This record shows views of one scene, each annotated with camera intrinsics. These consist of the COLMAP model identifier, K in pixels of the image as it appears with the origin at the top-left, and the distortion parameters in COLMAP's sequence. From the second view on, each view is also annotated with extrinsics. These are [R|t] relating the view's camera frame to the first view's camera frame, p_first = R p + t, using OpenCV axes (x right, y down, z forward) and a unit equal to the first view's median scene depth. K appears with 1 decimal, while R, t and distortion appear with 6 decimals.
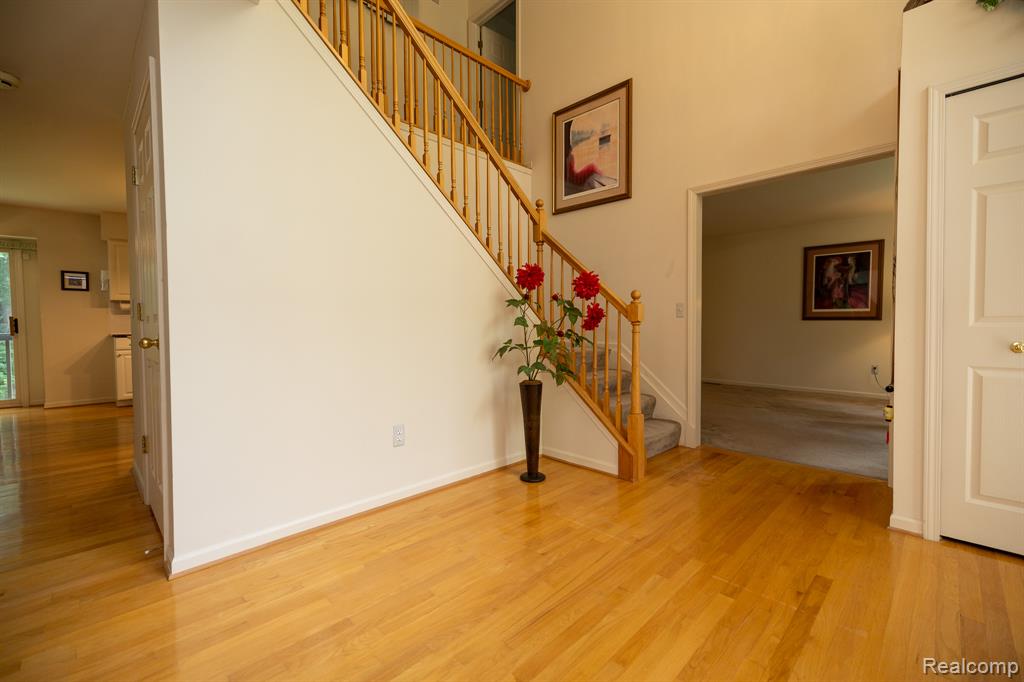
lens RADIAL K [[430.8, 0, 511.0], [0, 430.8, 337.1], [0, 0, 1]] dist [-0.000774, 0.000096]
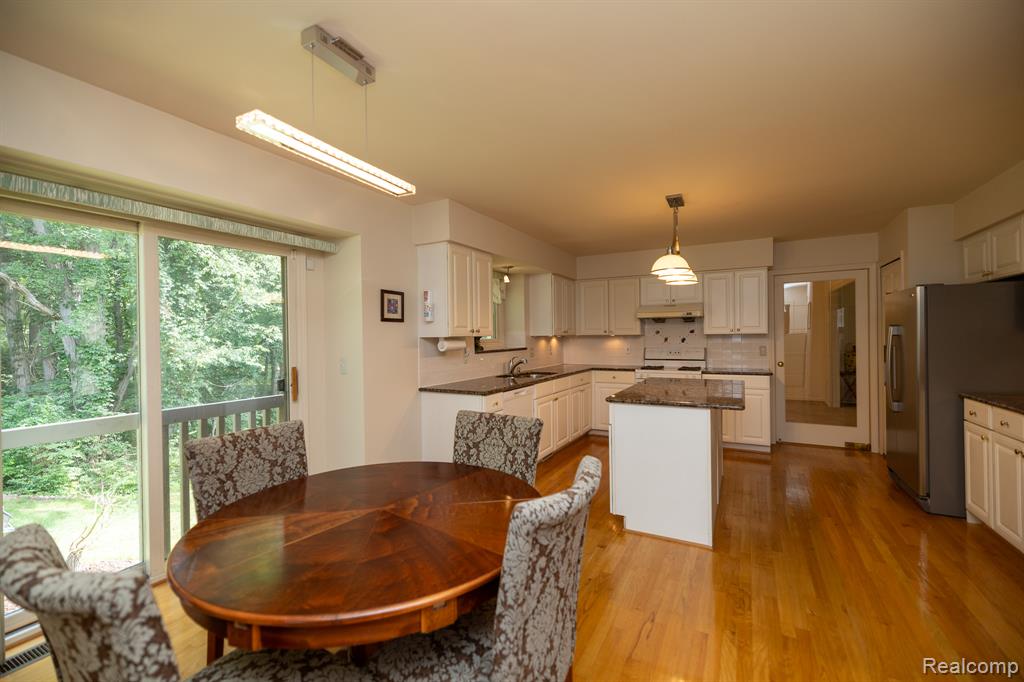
lens RADIAL K [[440.4, 0, 513.8], [0, 440.4, 338.5], [0, 0, 1]] dist [-0.001212, -0.000142]
pose [[0.952897, -0.012060, 0.303053, -1.044698], [0.020254, 0.999509, -0.023911, -0.066046], [-0.302616, 0.028922, 0.952674, 0.351184]]
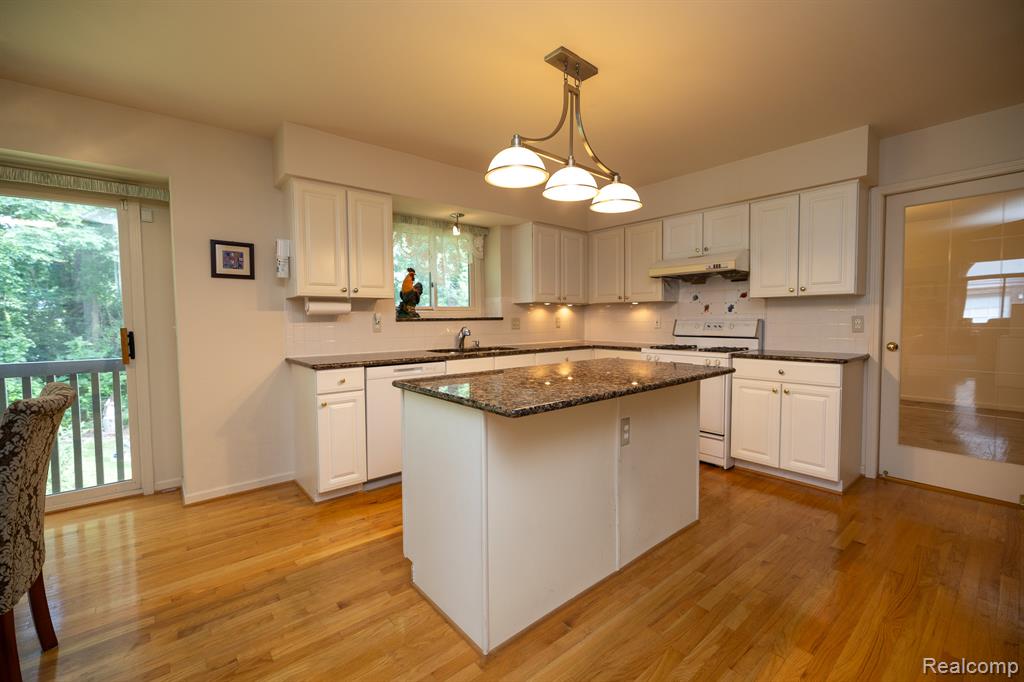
lens RADIAL K [[430.8, 0, 511.0], [0, 430.8, 337.1], [0, 0, 1]] dist [-0.000774, 0.000096]
pose [[0.996523, -0.002533, -0.083285, -0.632591], [0.003294, 0.999954, 0.008992, -0.039525], [0.083258, -0.009235, 0.996485, 0.504250]]
